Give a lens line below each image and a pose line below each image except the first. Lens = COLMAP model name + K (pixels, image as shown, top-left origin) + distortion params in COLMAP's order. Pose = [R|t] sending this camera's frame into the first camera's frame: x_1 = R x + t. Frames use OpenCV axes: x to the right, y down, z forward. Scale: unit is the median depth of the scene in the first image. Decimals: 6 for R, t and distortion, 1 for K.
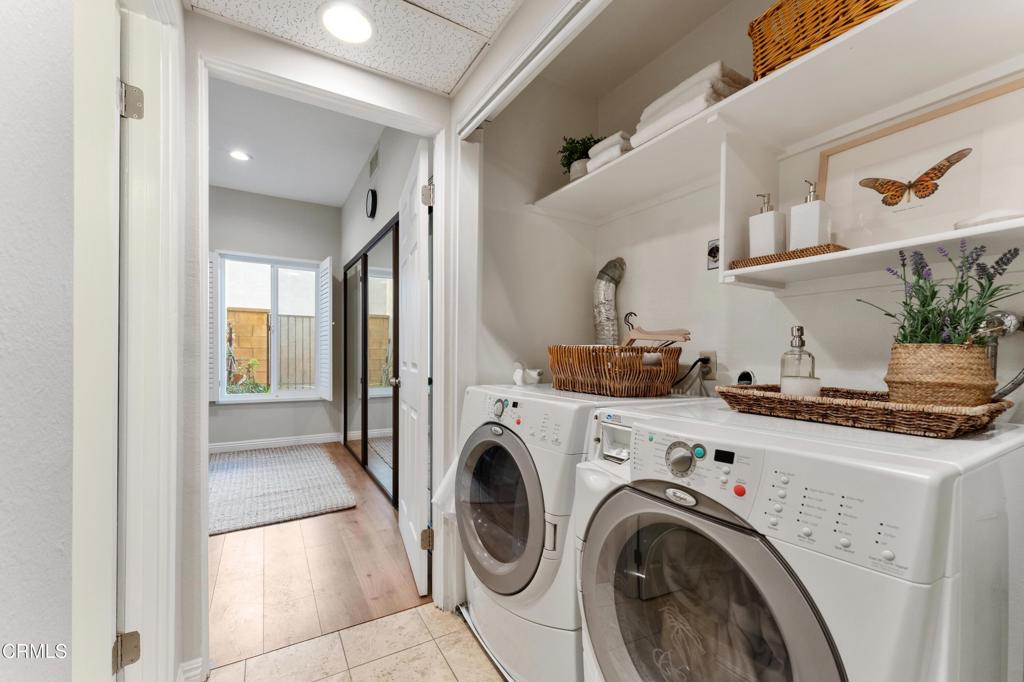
lens RADIAL K [[412.5, 0, 508.7], [0, 412.5, 358.9], [0, 0, 1]] dist [-0.001055, 0.000311]
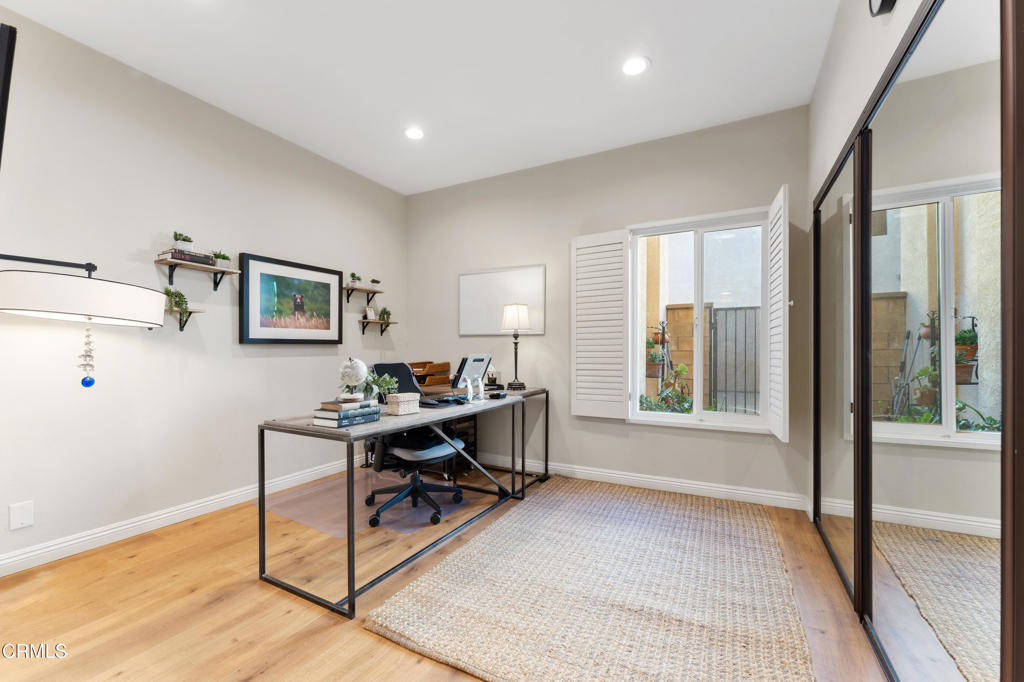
lens RADIAL K [[412.5, 0, 513.8], [0, 412.5, 356.6], [0, 0, 1]] dist [-0.001055, 0.000311]
pose [[0.519176, -0.005030, -0.854652, -0.135787], [-0.006837, 0.999926, -0.010038, -0.005639], [0.854640, 0.011055, 0.519104, 0.369135]]
